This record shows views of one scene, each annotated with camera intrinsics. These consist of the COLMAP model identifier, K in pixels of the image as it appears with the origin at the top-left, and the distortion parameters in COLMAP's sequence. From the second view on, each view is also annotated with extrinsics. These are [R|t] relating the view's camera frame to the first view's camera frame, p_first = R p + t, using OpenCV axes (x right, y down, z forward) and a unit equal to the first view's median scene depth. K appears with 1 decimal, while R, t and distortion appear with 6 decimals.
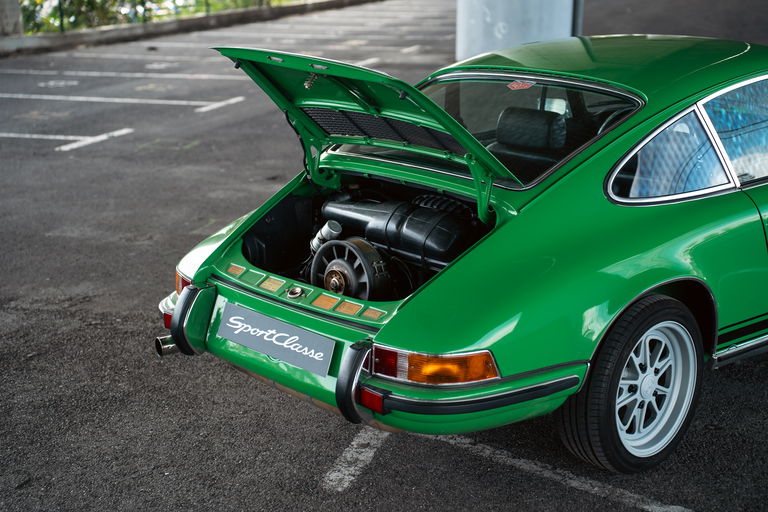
lens RADIAL K [[1208.4, 0, 384.0], [0, 1208.4, 256.0], [0, 0, 1]] dist [0.301865, -0.025732]
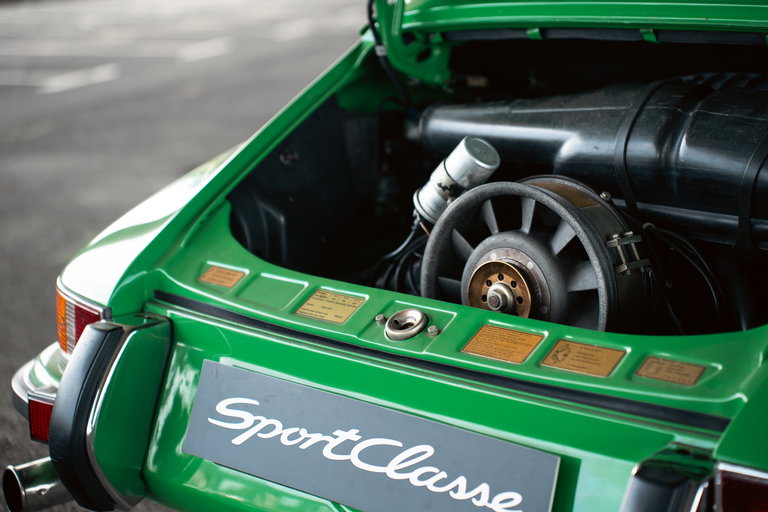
lens RADIAL K [[1600.2, 0, 384.0], [0, 1600.2, 256.0], [0, 0, 1]] dist [0.537778, 0.174856]
pose [[0.997592, -0.032426, 0.061316, -0.103421], [0.035257, 0.998335, -0.045659, 0.030297], [-0.059734, 0.047711, 0.997074, 0.497931]]
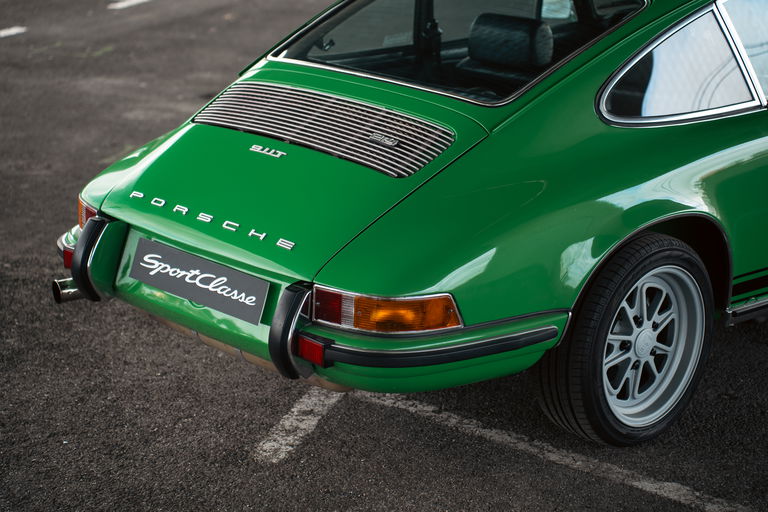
lens RADIAL K [[1600.2, 0, 384.0], [0, 1600.2, 256.0], [0, 0, 1]] dist [0.537778, 0.174856]
pose [[0.999845, 0.013399, 0.011428, 0.023409], [-0.013709, 0.999528, 0.027482, 0.018104], [-0.011055, -0.027635, 0.999557, -0.103213]]
